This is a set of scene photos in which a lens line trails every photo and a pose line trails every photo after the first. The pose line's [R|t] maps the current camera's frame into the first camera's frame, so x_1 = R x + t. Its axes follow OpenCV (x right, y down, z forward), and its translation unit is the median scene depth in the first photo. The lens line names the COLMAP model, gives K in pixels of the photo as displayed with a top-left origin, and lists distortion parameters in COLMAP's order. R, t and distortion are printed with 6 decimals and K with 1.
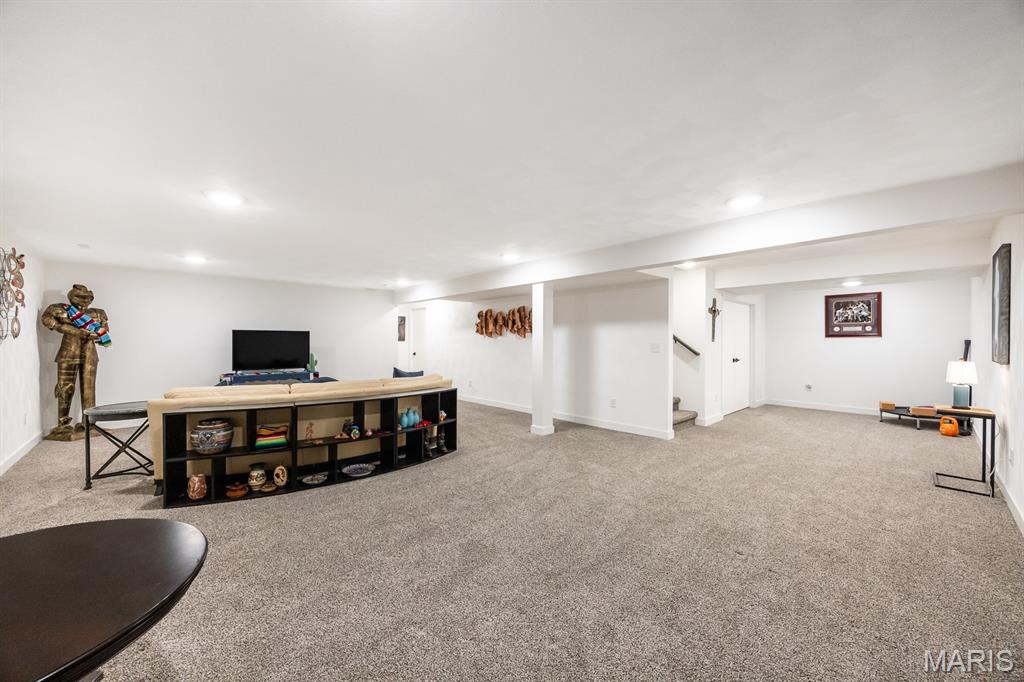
lens RADIAL K [[396.9, 0, 512.6], [0, 396.9, 344.1], [0, 0, 1]] dist [-0.000470, -0.000159]
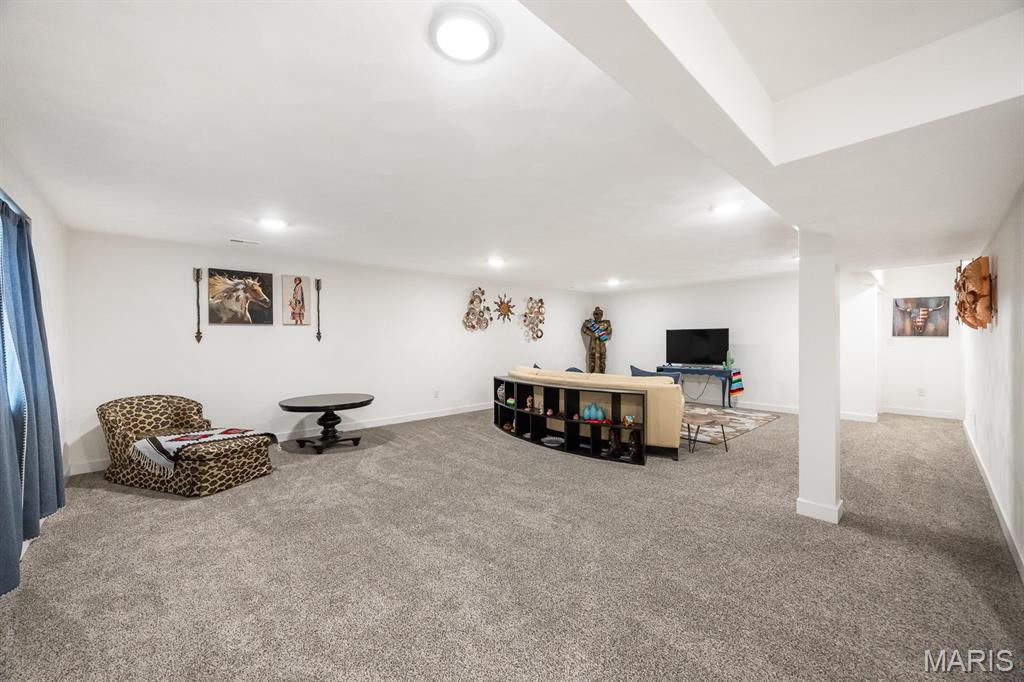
lens RADIAL K [[396.9, 0, 511.9], [0, 396.9, 338.0], [0, 0, 1]] dist [-0.000470, -0.000159]
pose [[0.008024, -0.008302, -0.999933, 0.675195], [0.003905, 0.999958, -0.008271, -0.003183], [0.999960, -0.003839, 0.008056, 0.657203]]
